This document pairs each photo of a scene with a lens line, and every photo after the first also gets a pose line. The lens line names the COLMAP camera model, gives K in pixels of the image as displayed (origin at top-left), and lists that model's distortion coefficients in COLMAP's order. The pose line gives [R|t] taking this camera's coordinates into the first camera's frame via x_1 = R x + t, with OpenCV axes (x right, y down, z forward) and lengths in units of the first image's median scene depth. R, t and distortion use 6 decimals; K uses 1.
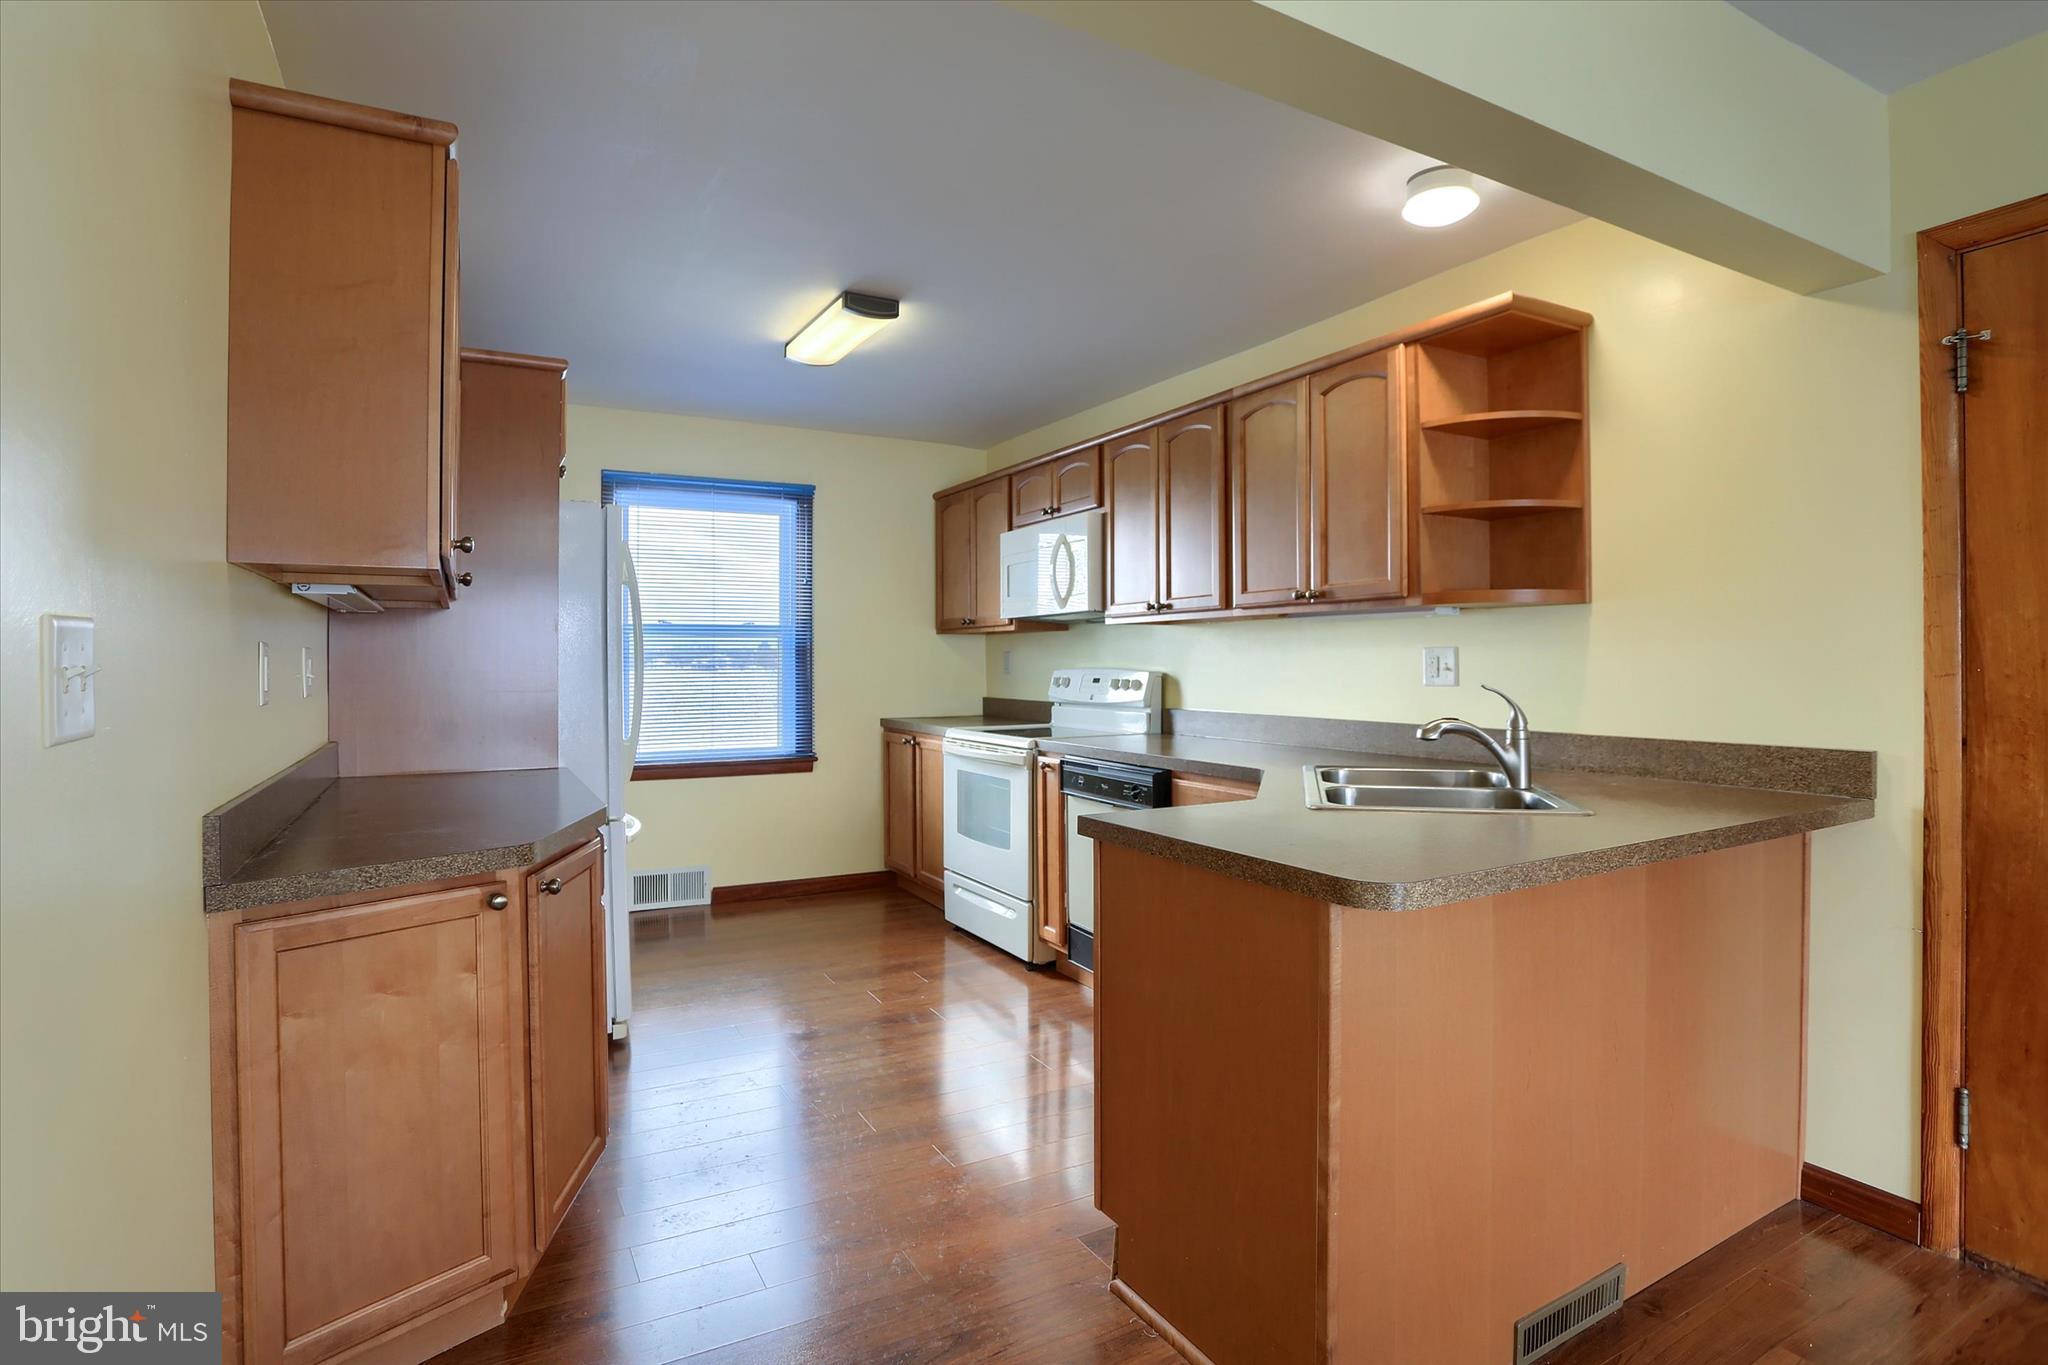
lens RADIAL K [[1033.6, 0, 1008.2], [0, 1033.6, 664.2], [0, 0, 1]] dist [-0.089435, 0.036845]
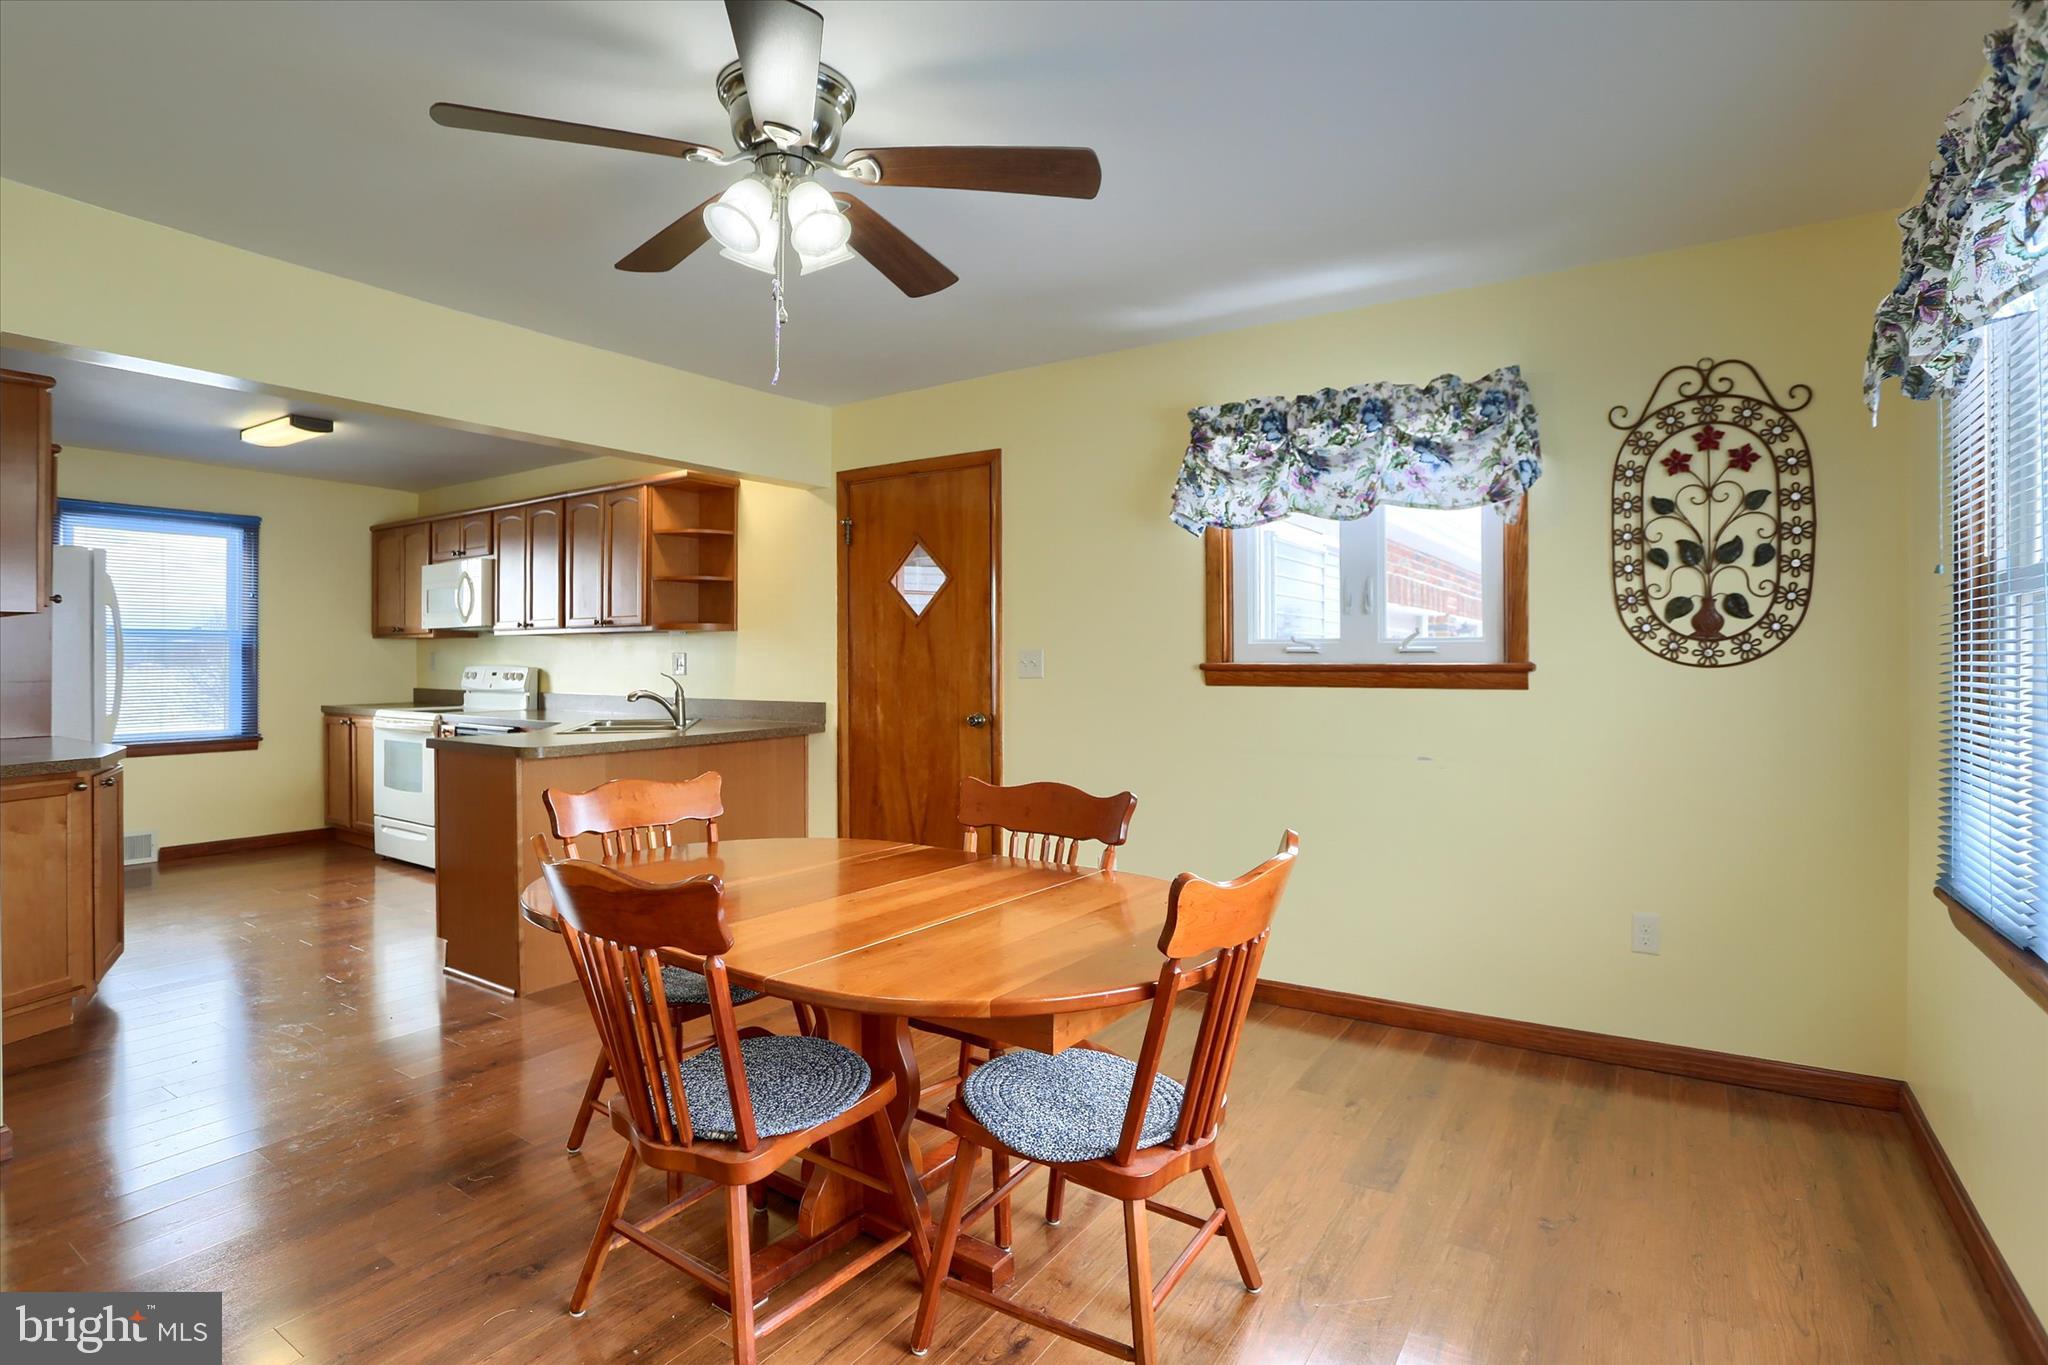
lens RADIAL K [[1033.6, 0, 1008.2], [0, 1033.6, 664.2], [0, 0, 1]] dist [-0.089435, 0.036845]
pose [[0.891970, 0.002940, 0.452084, 0.091537], [-0.002984, 0.999995, -0.000617, 0.001236], [-0.452084, -0.000799, 0.891975, -0.581524]]
